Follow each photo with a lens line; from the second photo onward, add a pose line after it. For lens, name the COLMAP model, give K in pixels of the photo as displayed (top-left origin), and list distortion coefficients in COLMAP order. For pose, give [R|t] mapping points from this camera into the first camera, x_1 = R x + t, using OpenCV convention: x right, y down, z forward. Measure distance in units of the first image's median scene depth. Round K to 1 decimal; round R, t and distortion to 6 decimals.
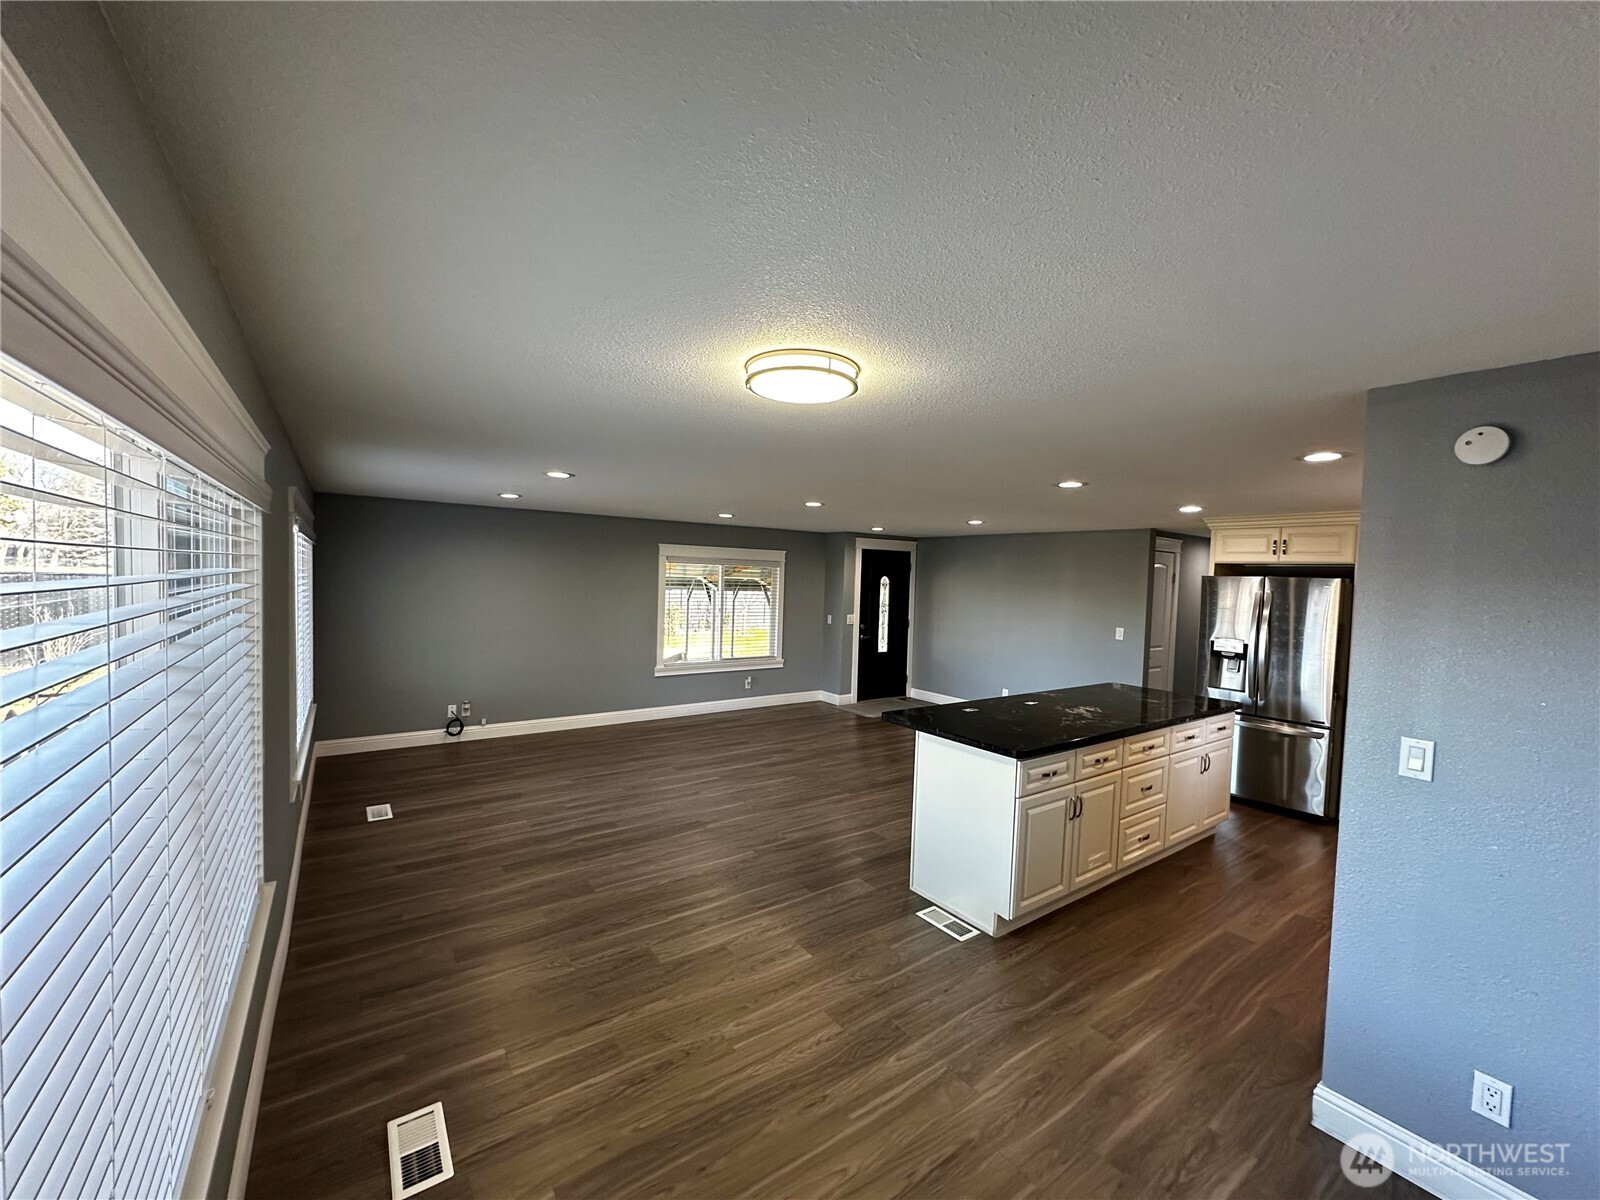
lens RADIAL K [[638.9, 0, 807.0], [0, 638.9, 599.8], [0, 0, 1]] dist [-0.000168, -0.000922]
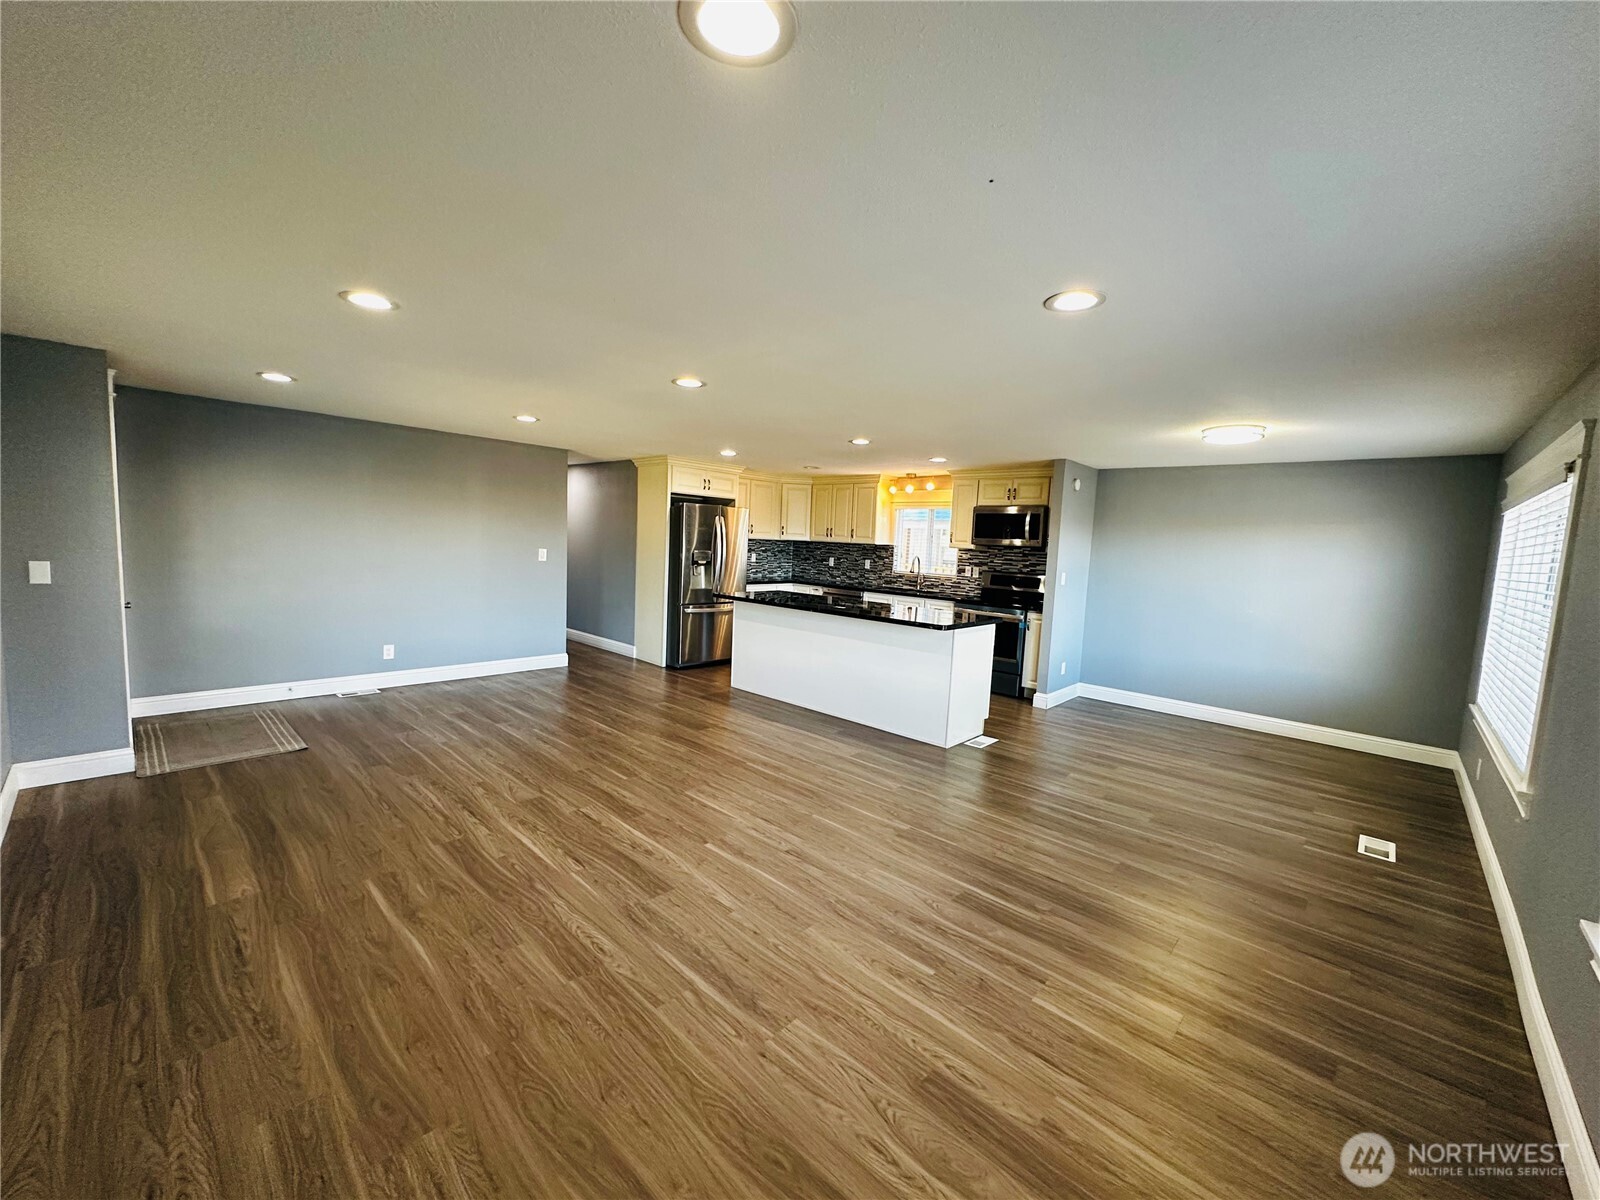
lens RADIAL K [[638.9, 0, 798.0], [0, 638.9, 602.6], [0, 0, 1]] dist [-0.000168, -0.000922]
pose [[-0.193715, -0.134068, 0.971854, -0.734676], [-0.016283, 0.990921, 0.133453, -0.014783], [-0.980923, 0.010027, -0.194139, 1.109604]]
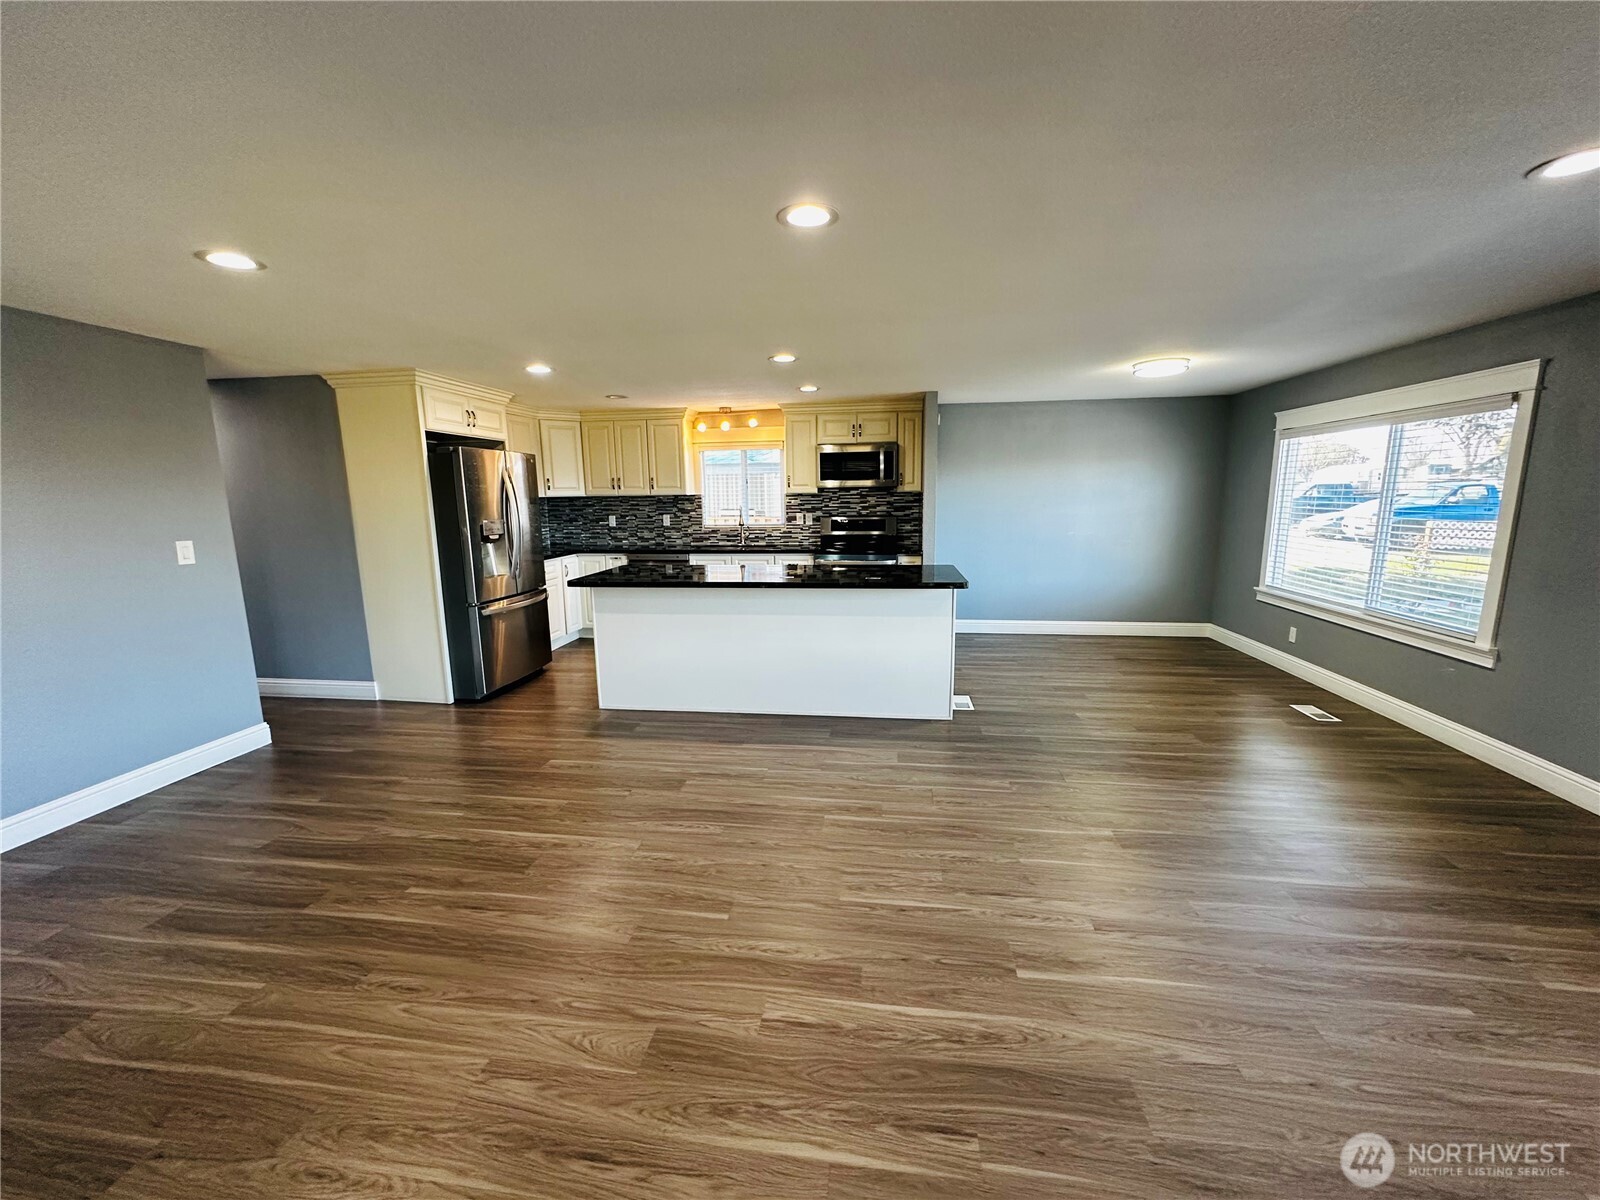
lens RADIAL K [[638.9, 0, 807.1], [0, 638.9, 603.0], [0, 0, 1]] dist [-0.000168, -0.000922]
pose [[-0.727599, -0.135194, 0.672549, -0.289294], [0.017840, 0.976328, 0.215560, -0.011182], [-0.685771, 0.168840, -0.707963, 1.409020]]
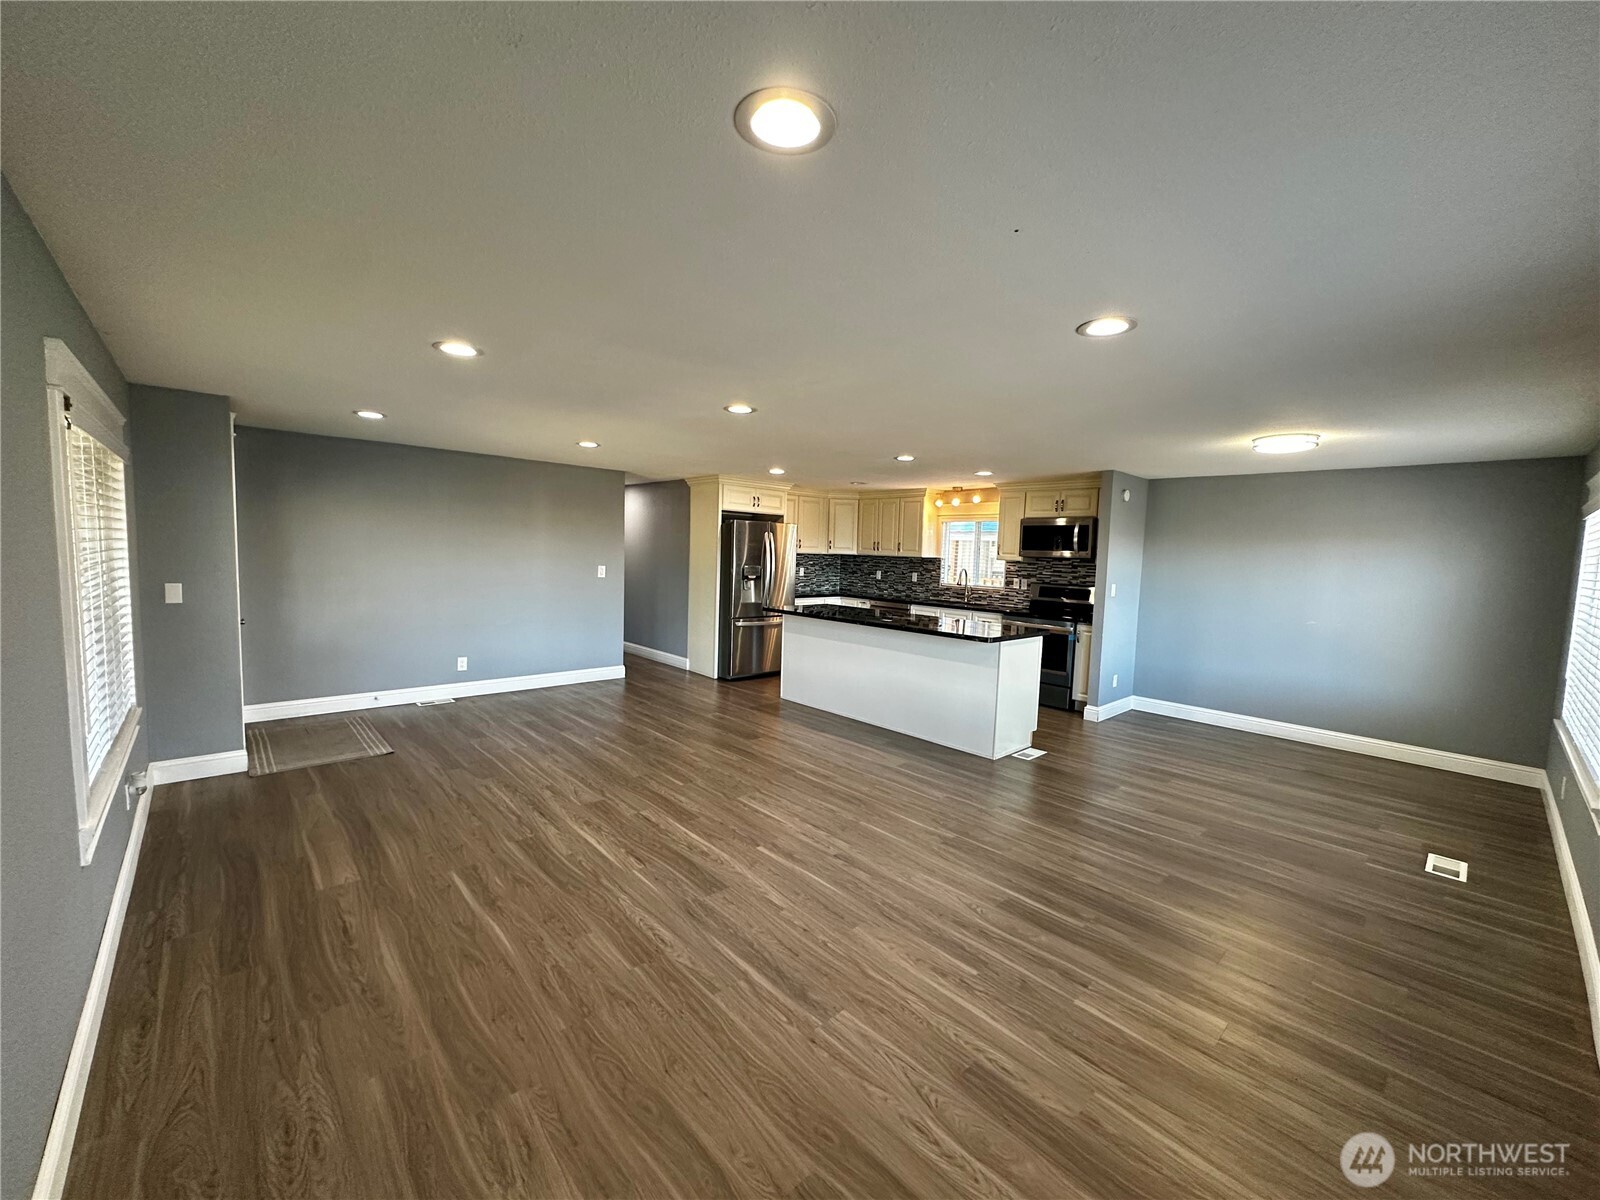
lens RADIAL K [[638.9, 0, 798.0], [0, 638.9, 602.0], [0, 0, 1]] dist [-0.000168, -0.000922]
pose [[-0.119946, -0.112960, 0.986333, -0.764779], [-0.000804, 0.993517, 0.113684, -0.020369], [-0.992780, 0.012843, -0.119259, 1.113049]]
